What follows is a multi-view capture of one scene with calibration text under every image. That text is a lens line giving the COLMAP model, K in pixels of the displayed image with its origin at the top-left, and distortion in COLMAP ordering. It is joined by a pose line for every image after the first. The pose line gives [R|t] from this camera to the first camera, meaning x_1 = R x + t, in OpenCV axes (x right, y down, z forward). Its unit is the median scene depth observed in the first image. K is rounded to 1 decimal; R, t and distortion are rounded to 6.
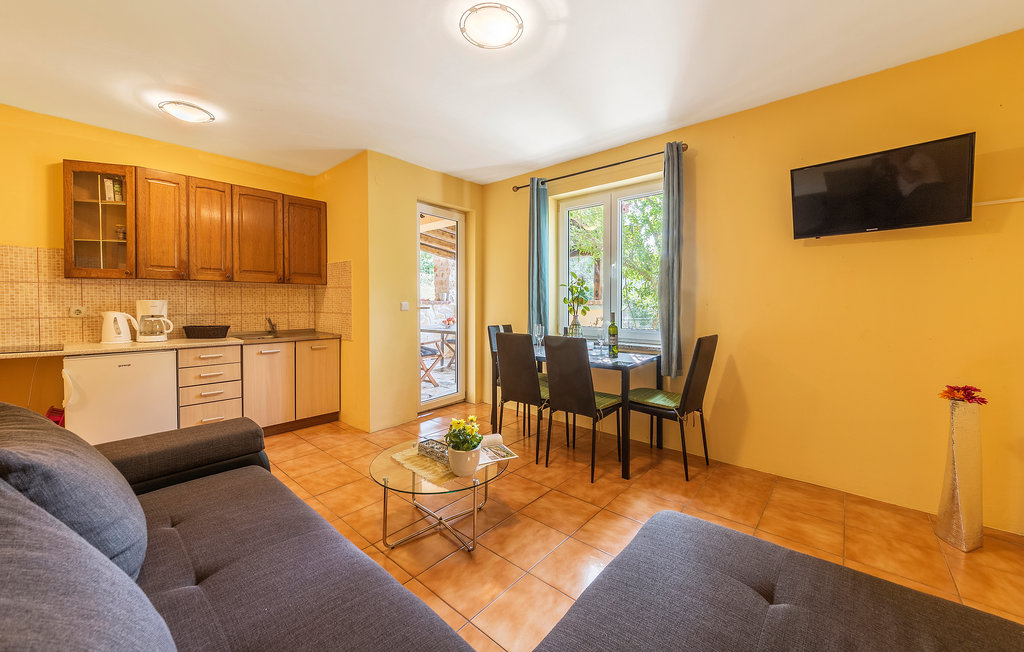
lens RADIAL K [[388.1, 0, 521.0], [0, 388.1, 307.4], [0, 0, 1]] dist [-0.000968, -0.000034]
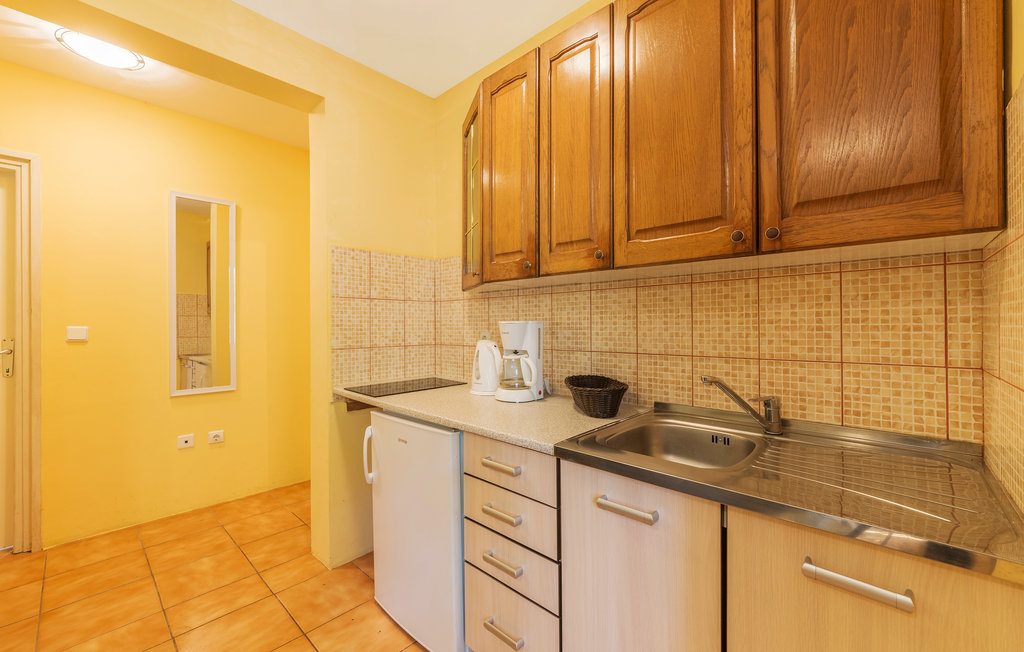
lens RADIAL K [[411.3, 0, 512.0], [0, 411.3, 326.0], [0, 0, 1]] dist [-0.000979, -0.000074]
pose [[-0.046669, 0.001842, -0.998909, -0.391489], [-0.011881, 0.999927, 0.002399, -0.013435], [0.998840, 0.011980, -0.046643, 1.020753]]
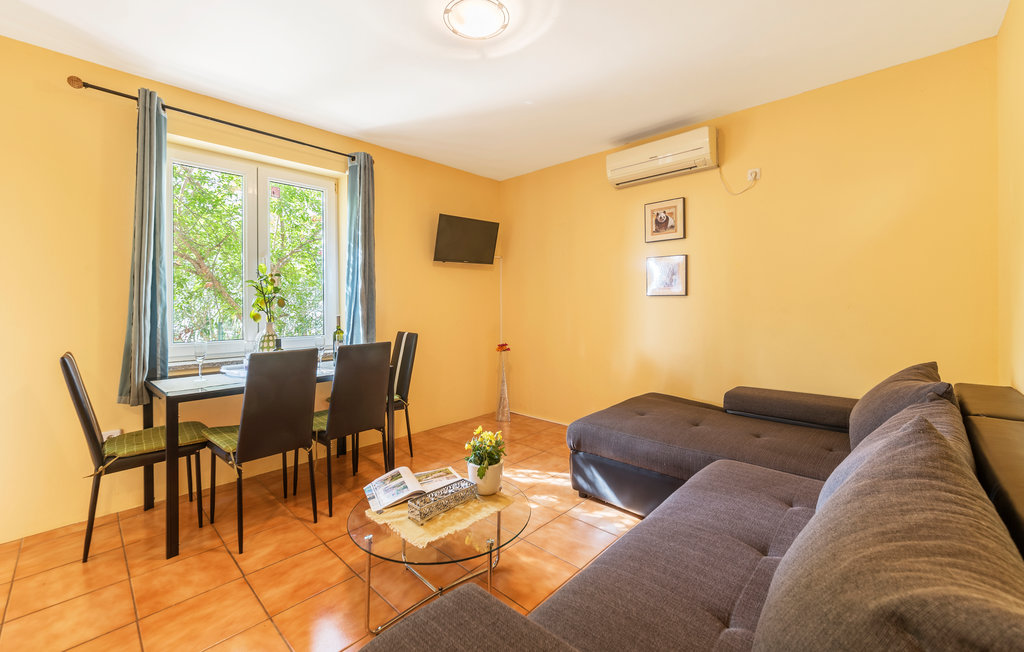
lens RADIAL K [[410.8, 0, 512.8], [0, 410.8, 308.3], [0, 0, 1]] dist [-0.007822, -0.000239]
pose [[0.036646, -0.011800, 0.999259, -0.676585], [0.021358, 0.999711, 0.011022, -0.008044], [-0.999100, 0.020939, 0.036888, 0.545115]]
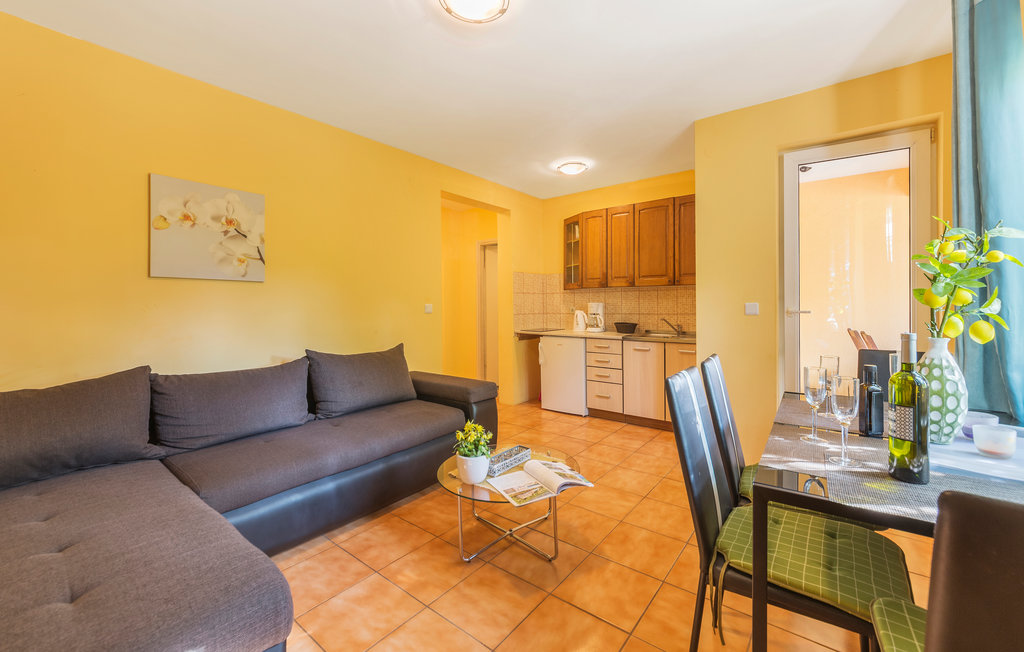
lens RADIAL K [[410.8, 0, 512.8], [0, 410.8, 308.3], [0, 0, 1]] dist [-0.007822, -0.000239]
pose [[0.032901, 0.007846, -0.999428, 0.540151], [-0.008368, 0.999936, 0.007574, -0.007177], [0.999424, 0.008114, 0.032964, 0.653353]]
